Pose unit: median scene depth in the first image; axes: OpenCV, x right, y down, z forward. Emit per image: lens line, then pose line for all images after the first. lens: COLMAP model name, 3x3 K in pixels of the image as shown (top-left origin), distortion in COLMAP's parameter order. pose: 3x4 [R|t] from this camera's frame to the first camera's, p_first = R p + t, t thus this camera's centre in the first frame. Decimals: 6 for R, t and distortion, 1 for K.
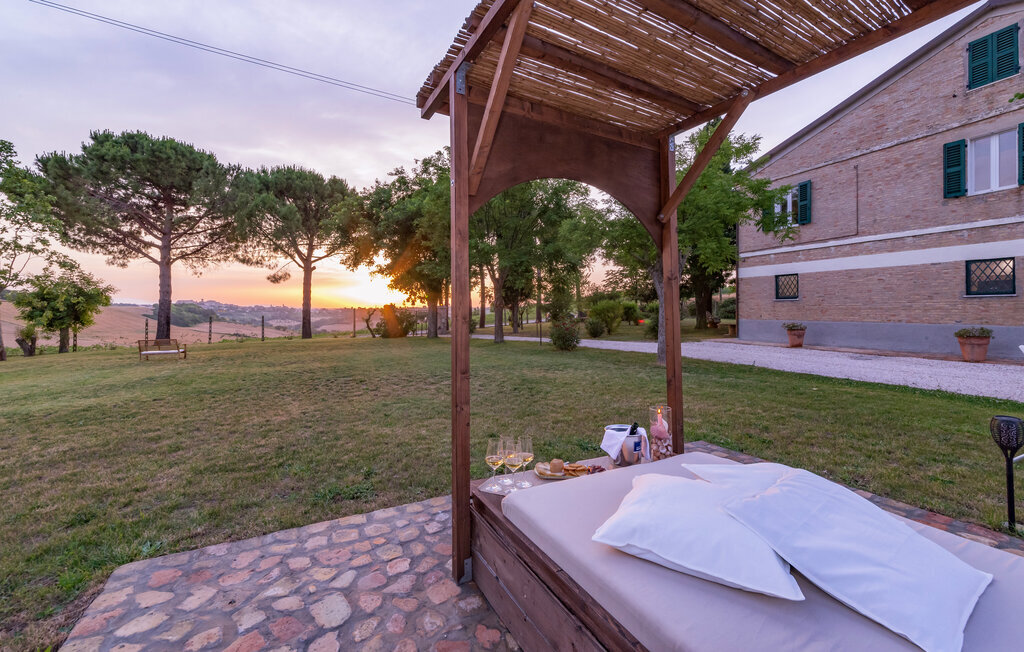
lens RADIAL K [[398.2, 0, 506.1], [0, 398.2, 309.5], [0, 0, 1]] dist [-0.001420, -0.000094]
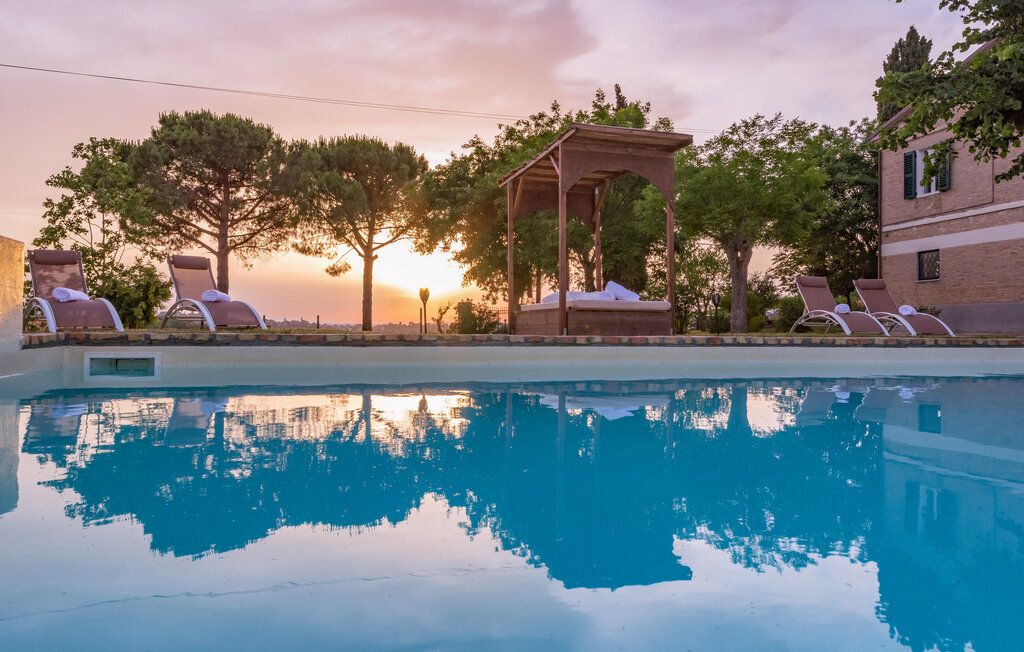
lens RADIAL K [[702.9, 0, 512.0], [0, 702.9, 326.0], [0, 0, 1]] dist [0.002443, -0.002106]
pose [[0.979493, 0.001542, -0.201474, 0.093443], [-0.003281, 0.999960, -0.008295, 0.056092], [0.201453, 0.008786, 0.979459, -0.407961]]
